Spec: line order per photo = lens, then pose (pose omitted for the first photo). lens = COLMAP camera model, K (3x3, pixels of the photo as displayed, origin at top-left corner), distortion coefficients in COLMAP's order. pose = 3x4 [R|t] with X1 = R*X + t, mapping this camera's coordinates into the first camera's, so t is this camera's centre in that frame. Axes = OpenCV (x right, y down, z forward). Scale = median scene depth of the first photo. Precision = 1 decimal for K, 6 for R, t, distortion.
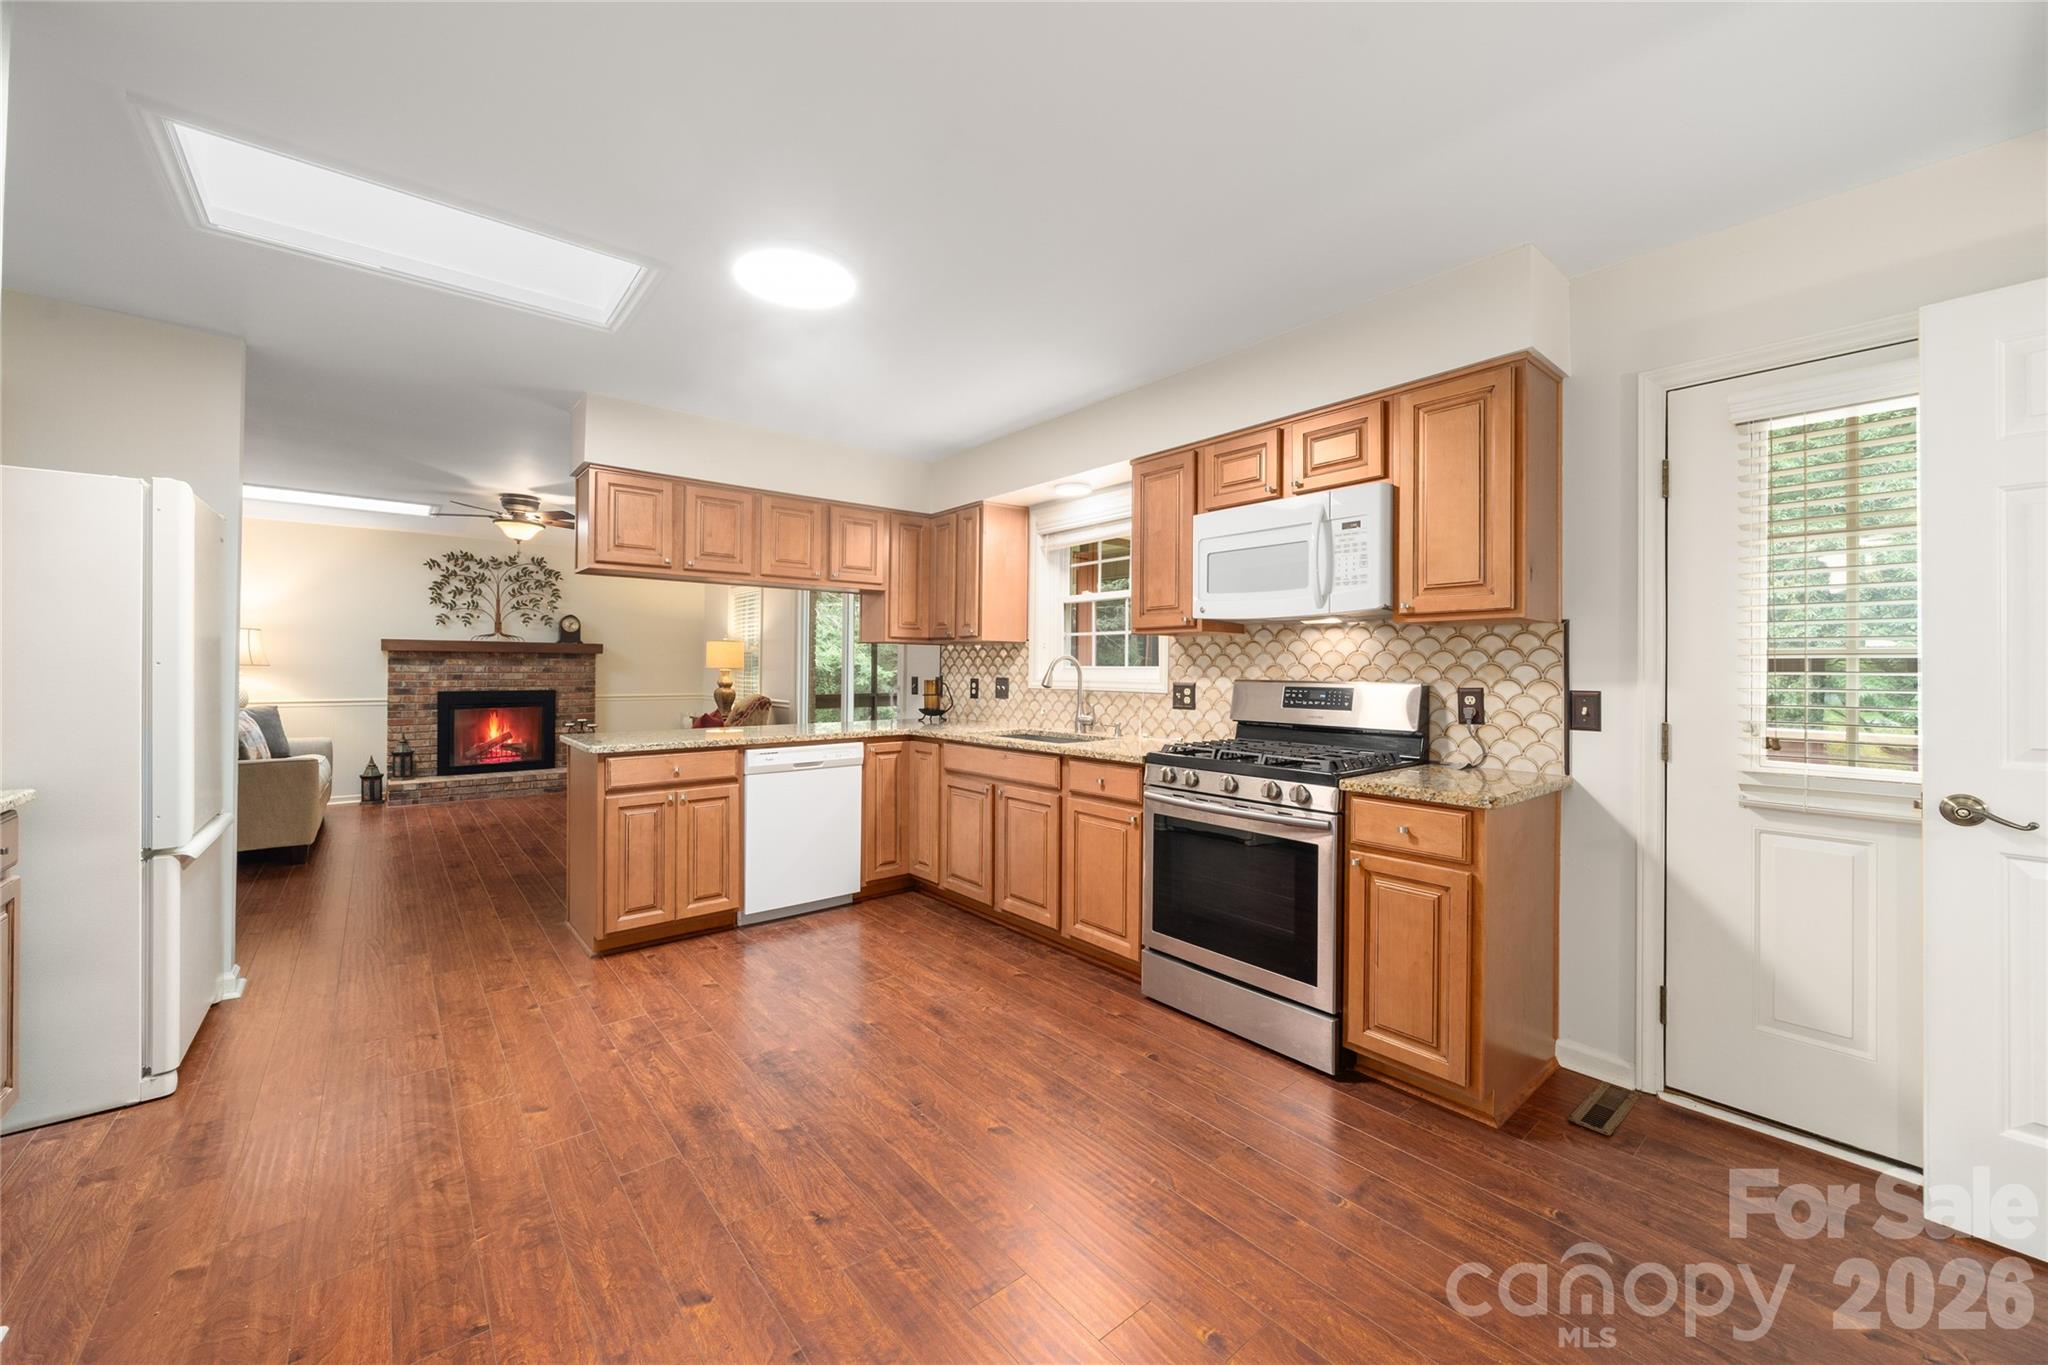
lens RADIAL K [[774.0, 0, 1021.6], [0, 774.0, 663.4], [0, 0, 1]] dist [-0.008239, 0.000394]
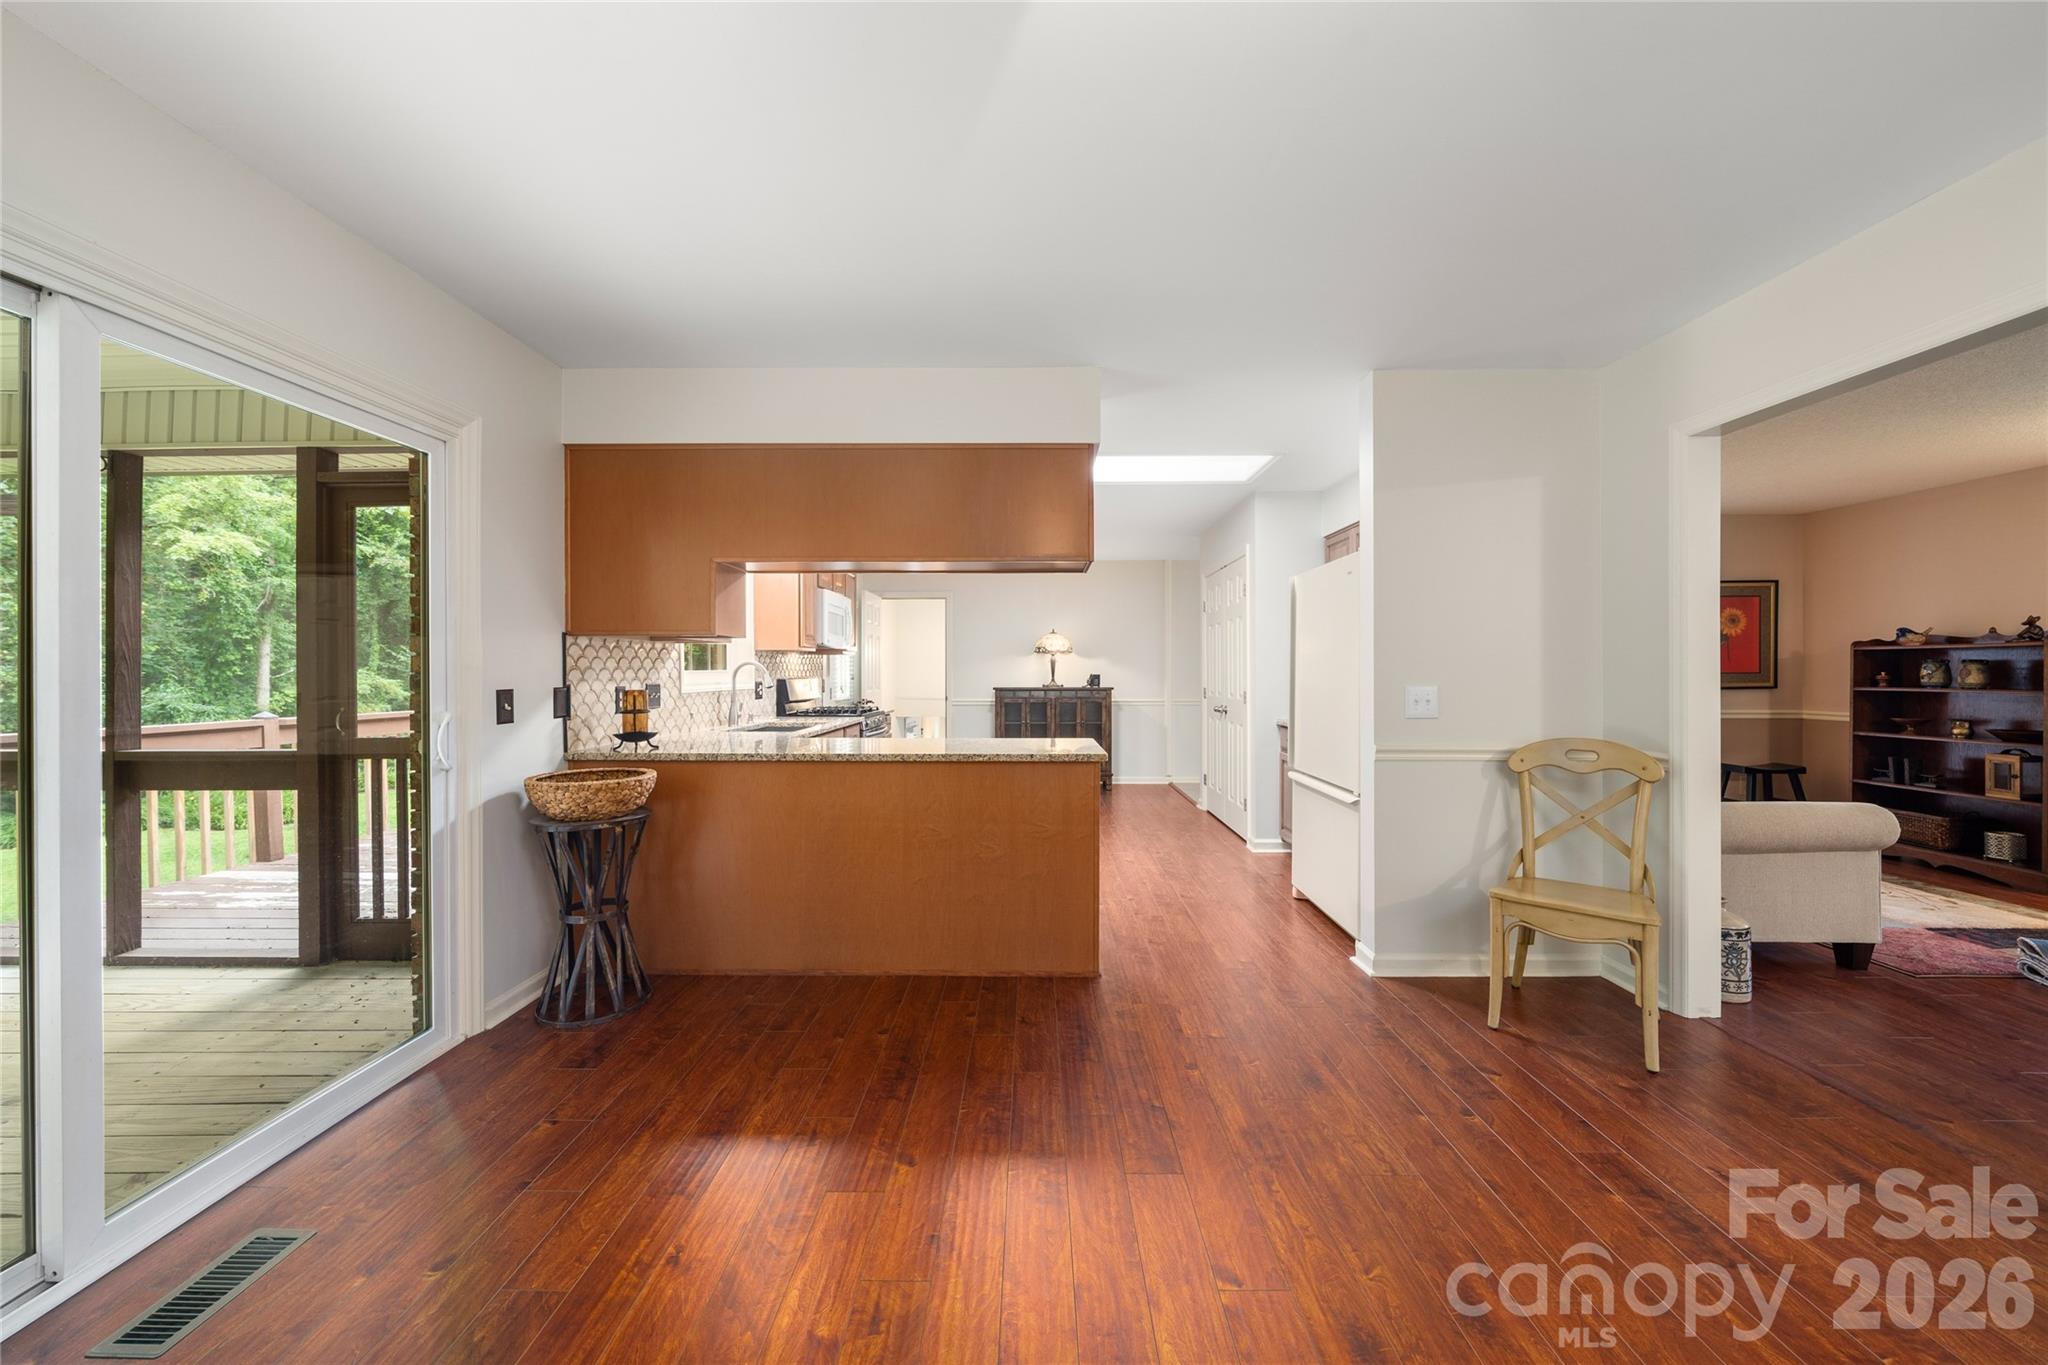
lens RADIAL K [[712.9, 0, 1025.0], [0, 712.9, 676.2], [0, 0, 1]] dist [-0.000711, 0.000030]
pose [[-0.762959, -0.011681, 0.646341, -0.975900], [-0.010484, 0.999929, 0.005695, 0.002347], [-0.646361, -0.002432, -0.763028, 1.564533]]
